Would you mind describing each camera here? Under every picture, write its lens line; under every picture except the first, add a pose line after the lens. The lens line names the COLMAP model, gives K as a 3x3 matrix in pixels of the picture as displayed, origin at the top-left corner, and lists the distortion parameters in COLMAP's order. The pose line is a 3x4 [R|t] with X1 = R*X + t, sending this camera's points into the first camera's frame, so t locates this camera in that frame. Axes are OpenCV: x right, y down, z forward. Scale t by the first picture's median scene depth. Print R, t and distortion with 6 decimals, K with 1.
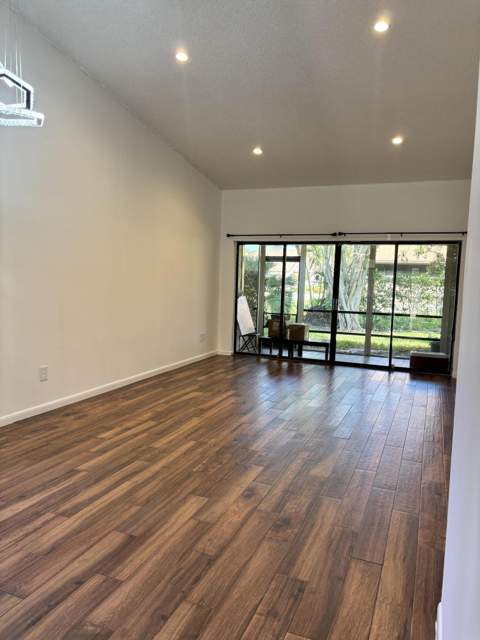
lens RADIAL K [[479.5, 0, 229.1], [0, 479.5, 327.0], [0, 0, 1]] dist [0.048861, -0.089001]
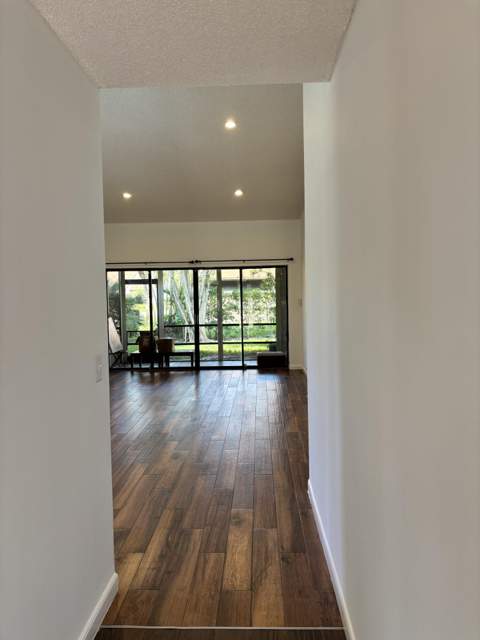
lens RADIAL K [[483.2, 0, 238.3], [0, 483.2, 323.2], [0, 0, 1]] dist [0.045163, -0.055175]
pose [[0.934688, -0.066768, 0.349143, -0.112826], [0.081788, 0.996244, -0.028438, 0.005897], [-0.345933, 0.055137, 0.936638, -0.181654]]
